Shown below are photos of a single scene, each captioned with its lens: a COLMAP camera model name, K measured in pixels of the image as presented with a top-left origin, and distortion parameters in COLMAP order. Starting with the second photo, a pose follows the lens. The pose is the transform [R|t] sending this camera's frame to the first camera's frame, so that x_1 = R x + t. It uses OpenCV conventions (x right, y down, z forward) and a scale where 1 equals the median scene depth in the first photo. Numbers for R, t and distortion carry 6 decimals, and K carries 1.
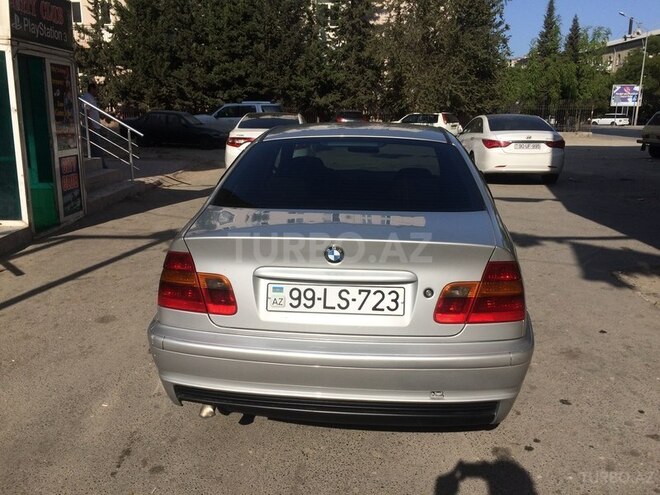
lens RADIAL K [[564.7, 0, 331.6], [0, 564.7, 250.3], [0, 0, 1]] dist [0.078970, -0.105516]
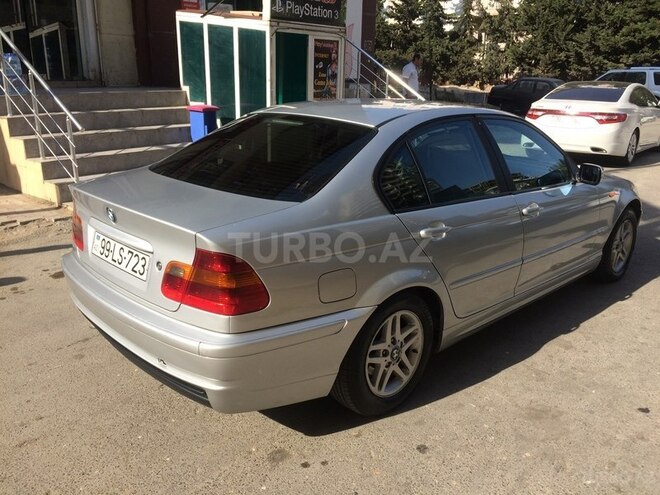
lens RADIAL K [[564.7, 0, 328.8], [0, 564.7, 250.9], [0, 0, 1]] dist [0.078970, -0.105516]
pose [[0.760559, 0.198960, -0.618033, 0.081024], [-0.163840, 0.979898, 0.113829, -0.009508], [0.628256, 0.014685, 0.777868, 0.028430]]
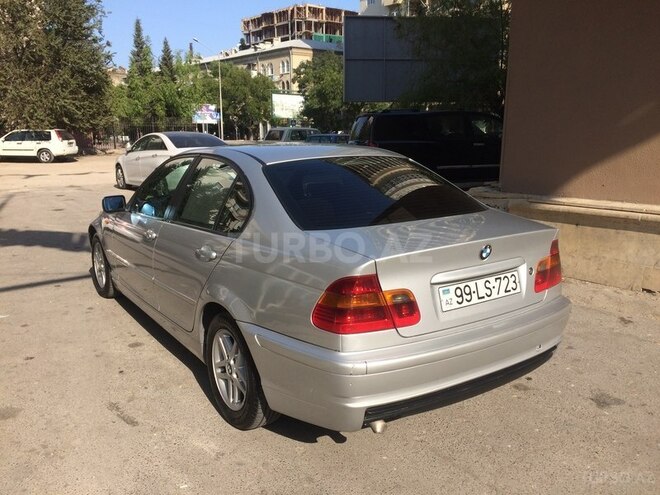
lens RADIAL K [[564.7, 0, 331.0], [0, 564.7, 248.5], [0, 0, 1]] dist [0.078970, -0.105516]
pose [[0.762803, -0.141755, 0.630901, -0.076358], [0.160268, 0.986679, 0.027918, -0.006617], [-0.626454, 0.079817, 0.775361, 0.020180]]
